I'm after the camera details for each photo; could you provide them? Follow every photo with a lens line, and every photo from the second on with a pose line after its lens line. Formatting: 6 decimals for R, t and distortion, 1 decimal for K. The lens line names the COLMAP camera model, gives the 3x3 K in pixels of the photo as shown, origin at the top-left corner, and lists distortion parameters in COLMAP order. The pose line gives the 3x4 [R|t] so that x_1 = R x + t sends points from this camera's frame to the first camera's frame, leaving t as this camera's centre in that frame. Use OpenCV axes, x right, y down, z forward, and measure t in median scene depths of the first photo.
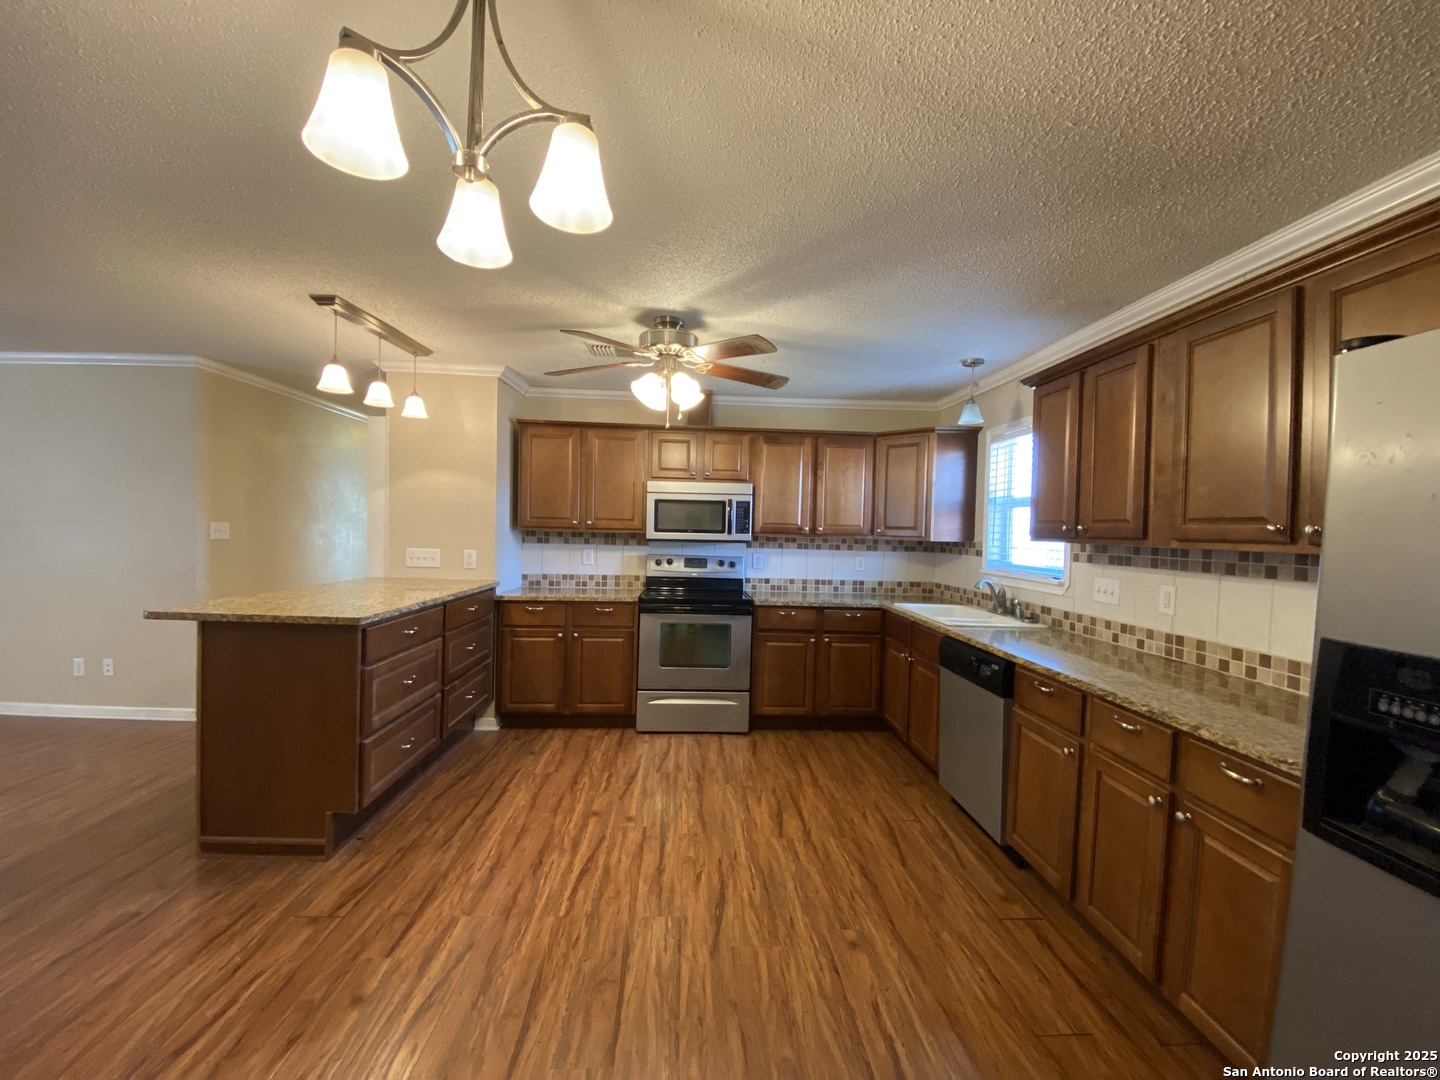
lens RADIAL K [[582.4, 0, 717.0], [0, 582.4, 538.6], [0, 0, 1]] dist [0.039311, -0.028226]
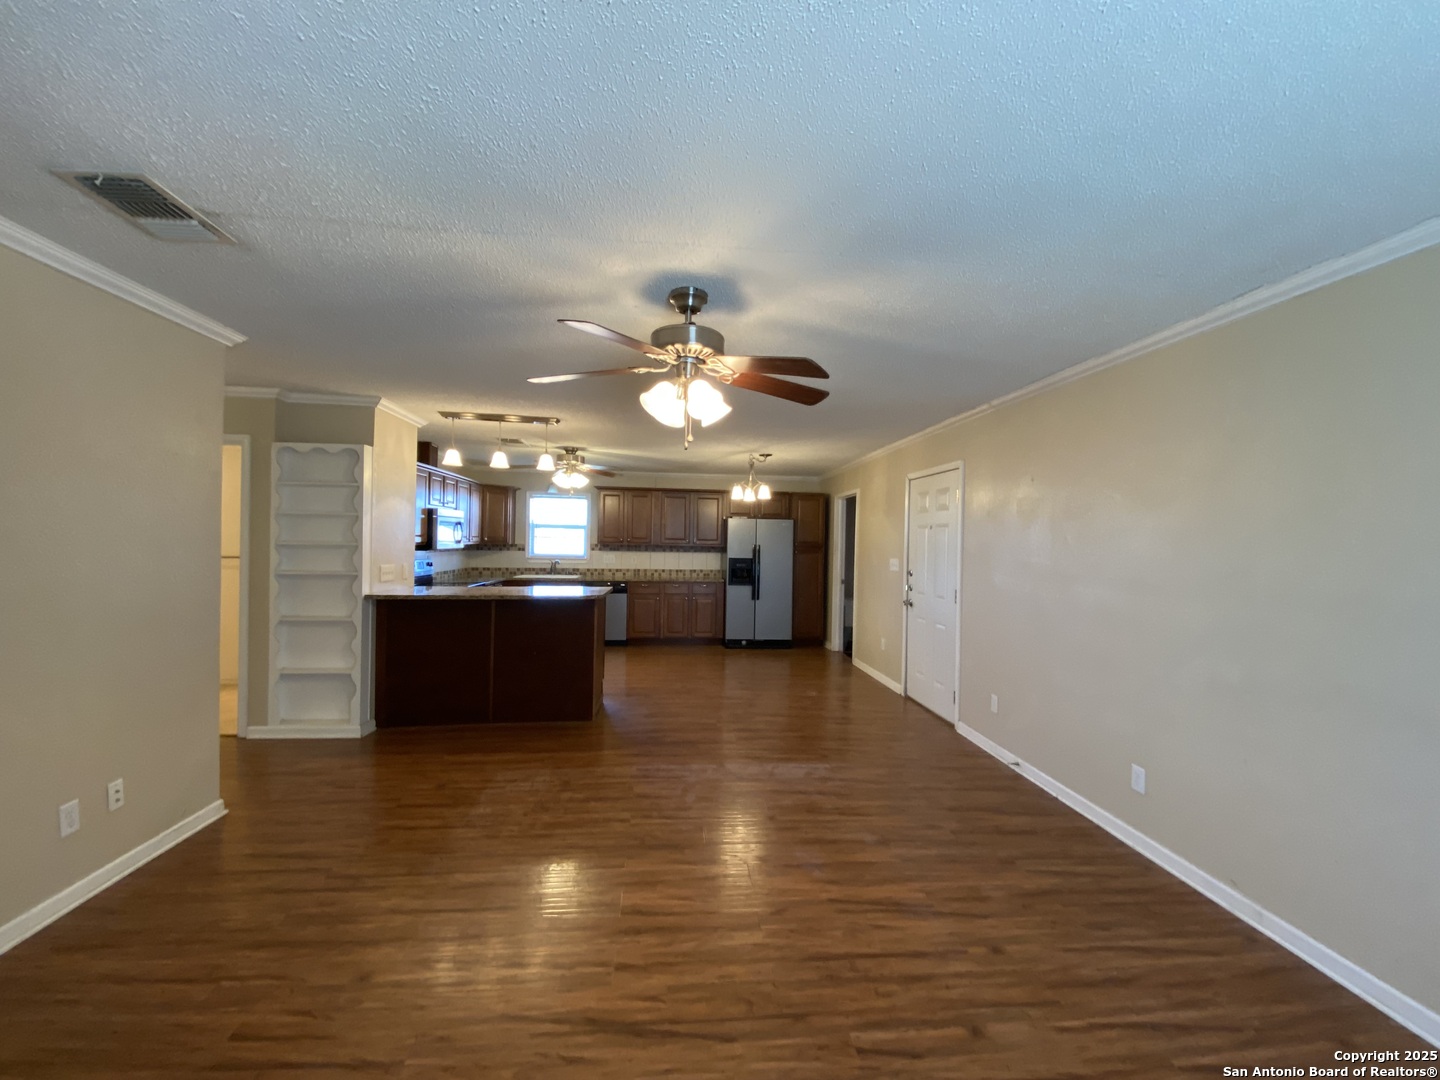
lens RADIAL K [[586.9, 0, 716.0], [0, 586.9, 538.7], [0, 0, 1]] dist [0.040278, -0.030431]
pose [[-0.042364, -0.022443, 0.998850, -1.916597], [0.000420, 0.999747, 0.022481, -0.068898], [-0.999102, 0.001372, -0.042344, 0.463755]]
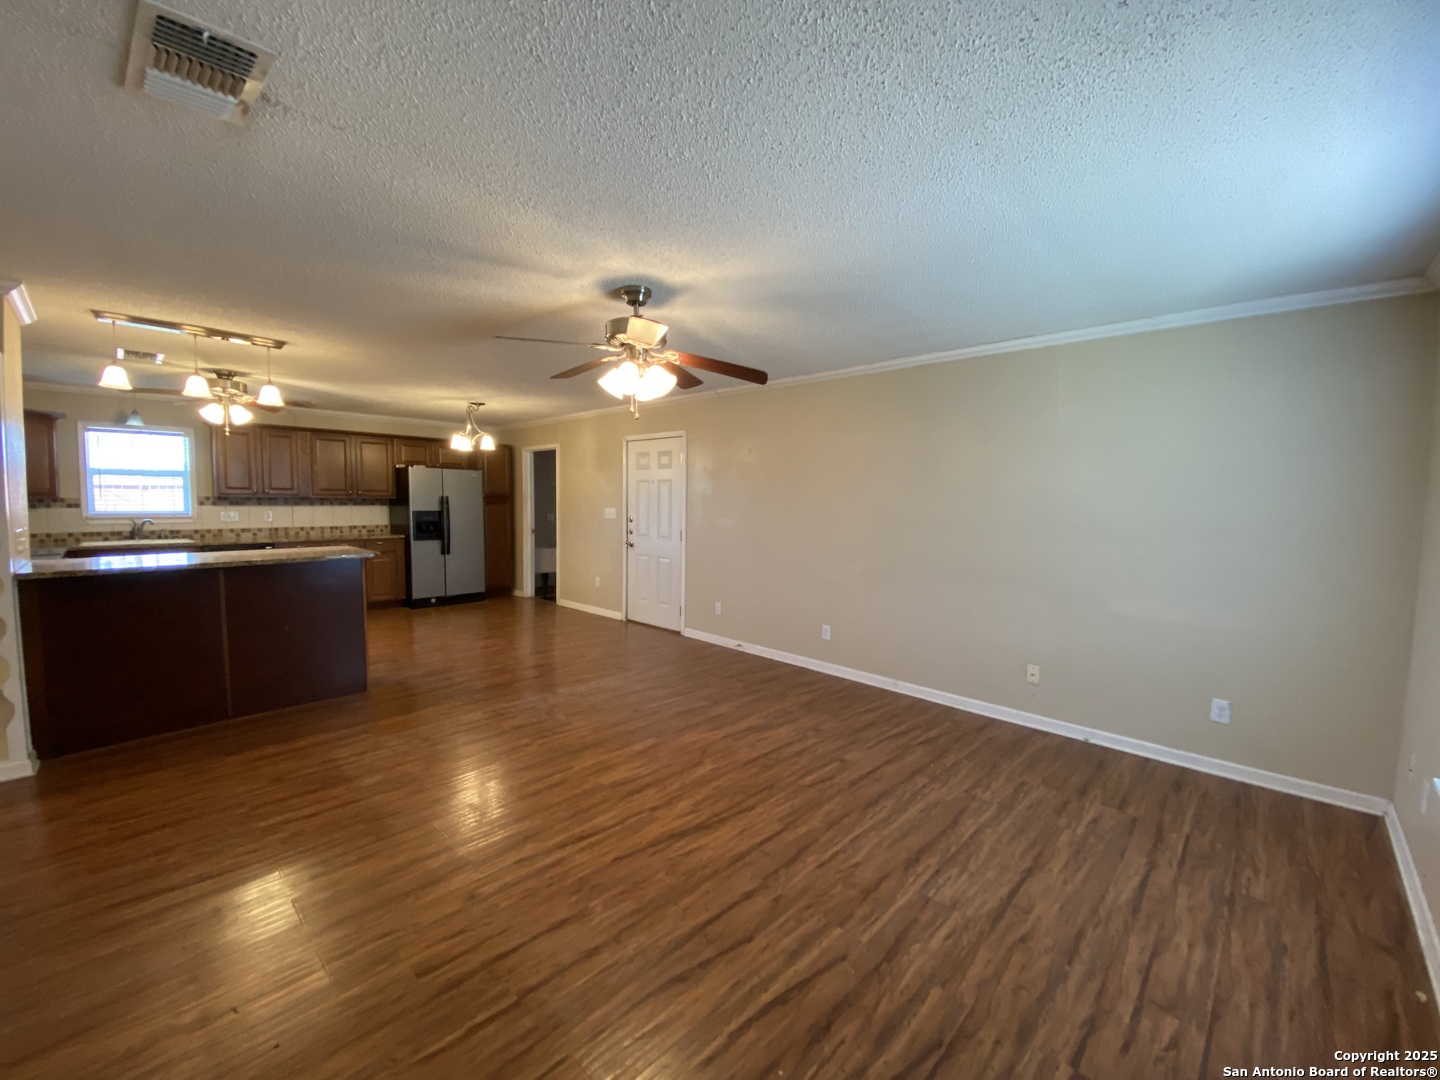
lens RADIAL K [[586.9, 0, 716.0], [0, 586.9, 538.7], [0, 0, 1]] dist [0.040278, -0.030431]
pose [[-0.685205, -0.082713, 0.723639, -1.934790], [-0.015650, 0.994974, 0.098908, -0.071621], [-0.728182, 0.056447, -0.683055, 0.974450]]
